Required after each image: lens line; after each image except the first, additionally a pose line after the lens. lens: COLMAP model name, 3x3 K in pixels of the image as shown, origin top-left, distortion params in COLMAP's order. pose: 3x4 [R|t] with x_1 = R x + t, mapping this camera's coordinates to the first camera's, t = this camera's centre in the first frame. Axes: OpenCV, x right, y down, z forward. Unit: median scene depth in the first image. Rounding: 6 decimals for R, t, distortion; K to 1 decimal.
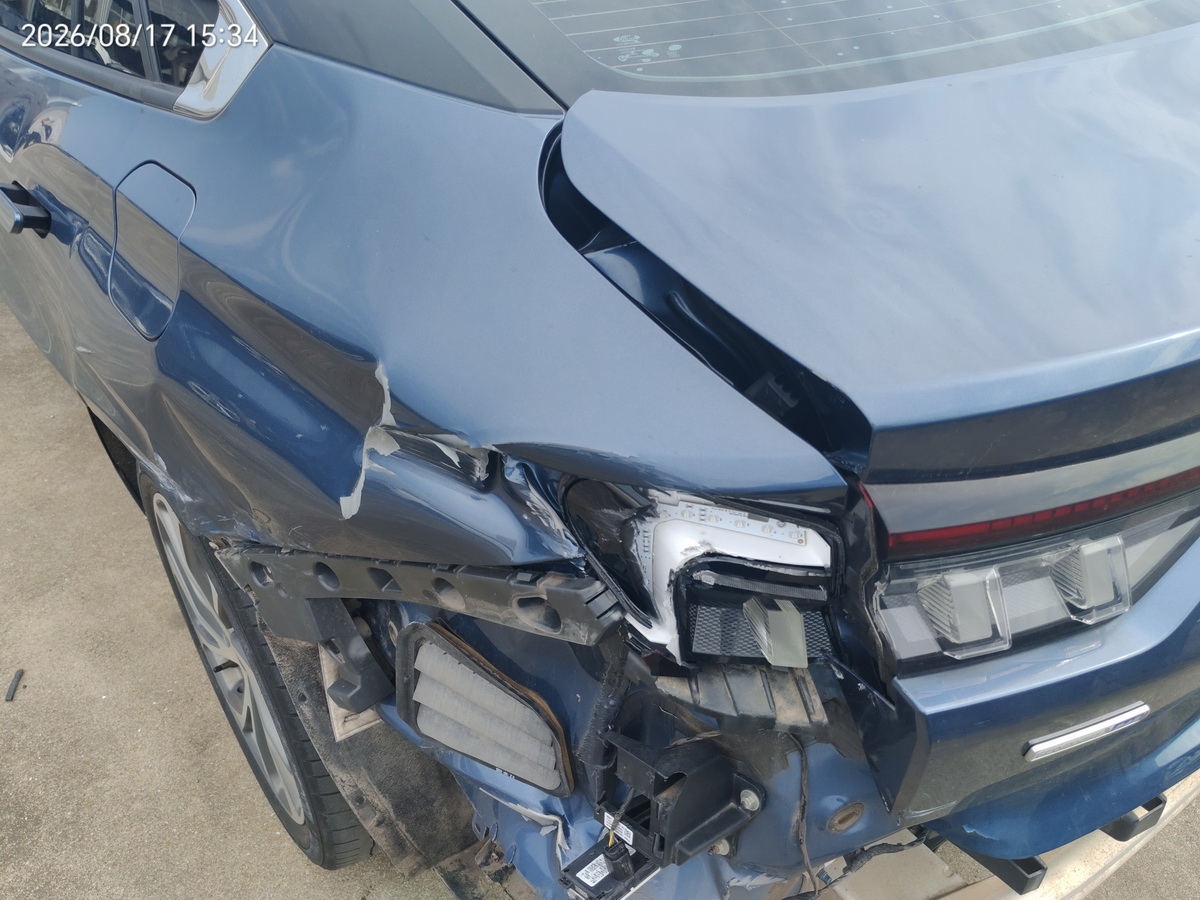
lens RADIAL K [[934.2, 0, 600.0], [0, 934.2, 450.0], [0, 0, 1]] dist [-0.007265, -0.000092]
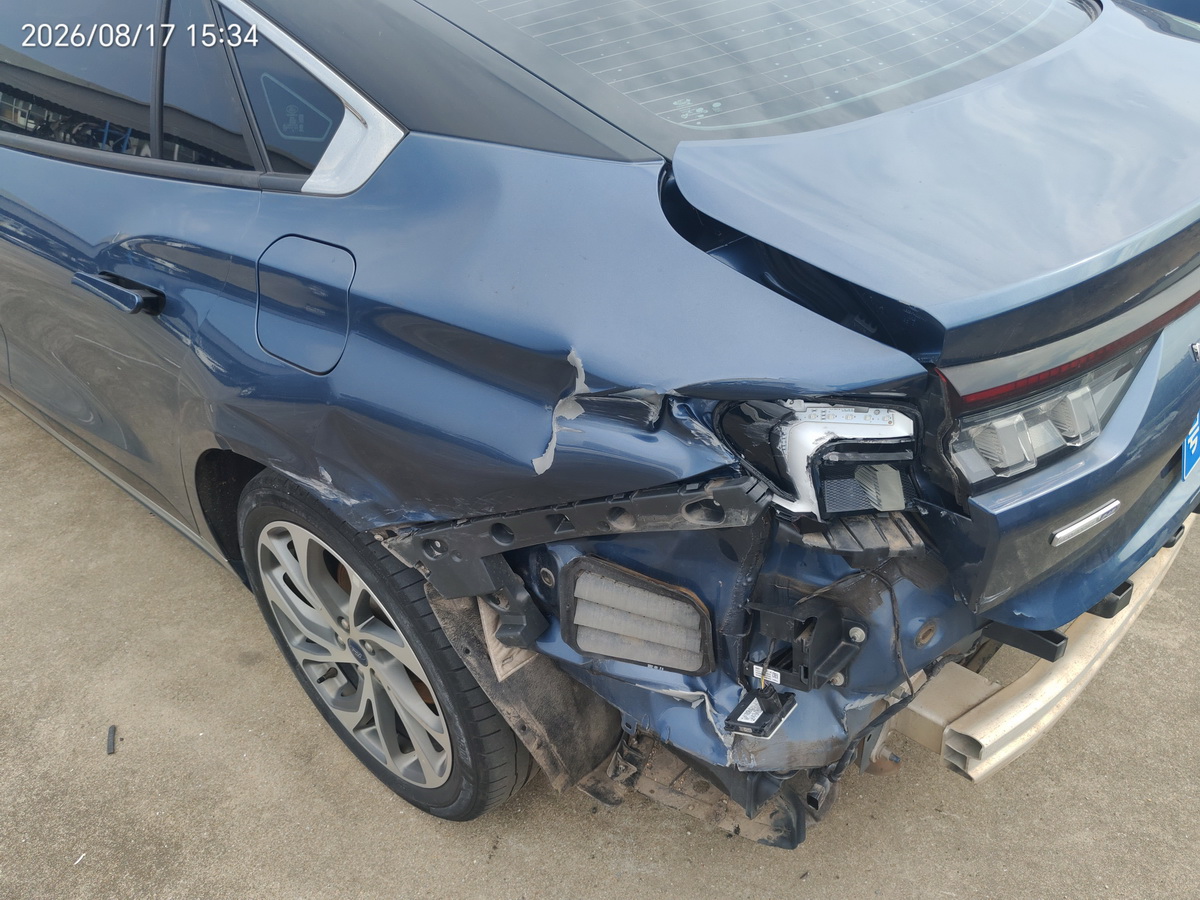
lens RADIAL K [[952.6, 0, 600.0], [0, 952.6, 450.0], [0, 0, 1]] dist [0.000813, 0.004328]
pose [[0.980084, -0.147547, 0.132913, -0.357156], [0.153437, 0.987533, -0.035161, 0.098963], [-0.126068, 0.054854, 0.990504, -0.355417]]
